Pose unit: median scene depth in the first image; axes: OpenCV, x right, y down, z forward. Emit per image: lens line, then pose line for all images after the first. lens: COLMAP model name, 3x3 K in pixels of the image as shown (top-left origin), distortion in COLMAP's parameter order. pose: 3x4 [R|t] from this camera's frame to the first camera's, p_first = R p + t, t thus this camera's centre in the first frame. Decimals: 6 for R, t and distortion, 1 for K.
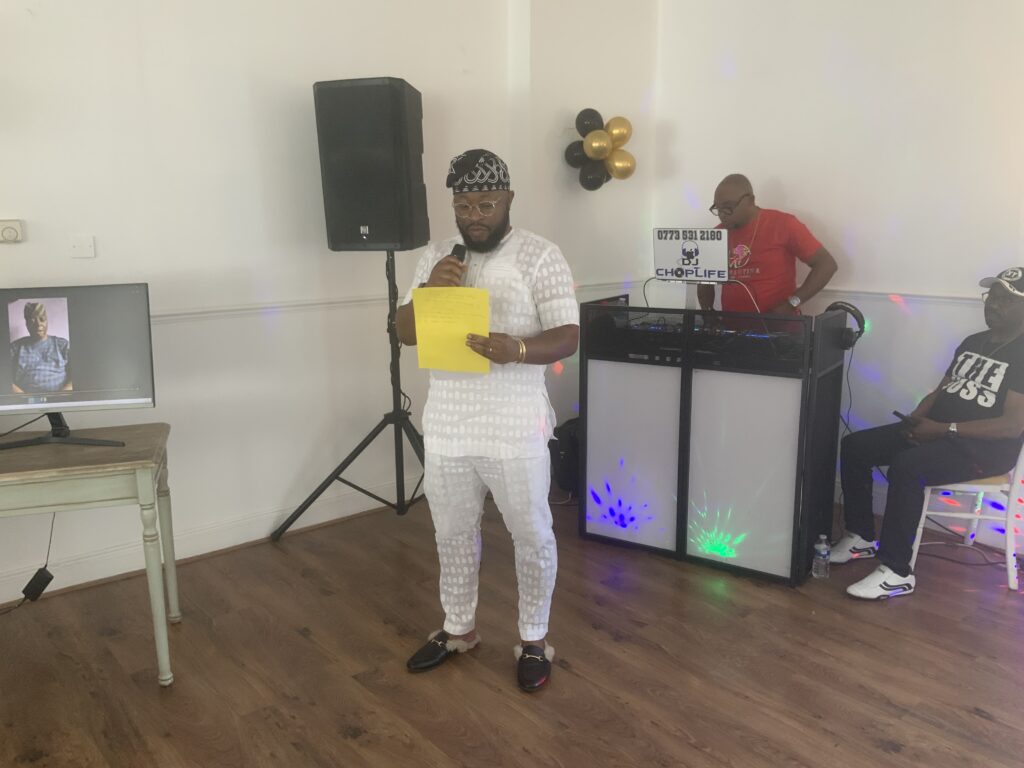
lens RADIAL K [[821.4, 0, 512.0], [0, 821.4, 384.0], [0, 0, 1]] dist [0.011635, -0.000330]
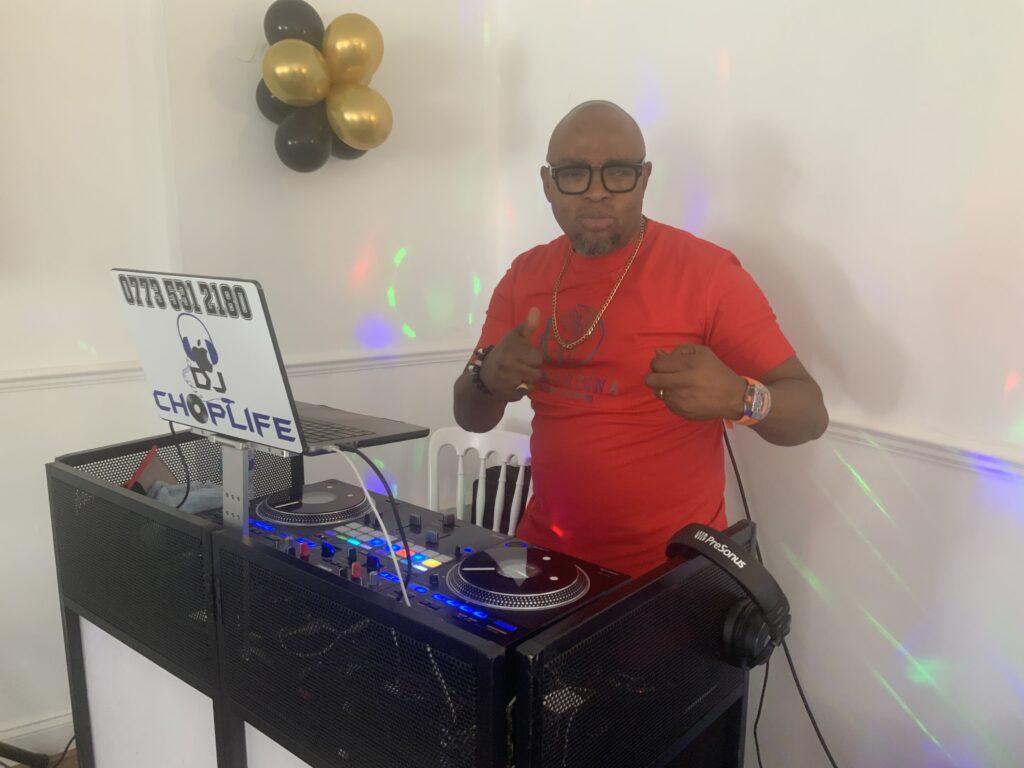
lens RADIAL K [[821.4, 0, 512.0], [0, 821.4, 384.0], [0, 0, 1]] dist [0.011635, -0.000330]
pose [[0.989104, 0.042910, -0.140829, 0.371659], [-0.044331, 0.998993, -0.006968, -0.149519], [0.140388, 0.013135, 0.990009, 0.708233]]
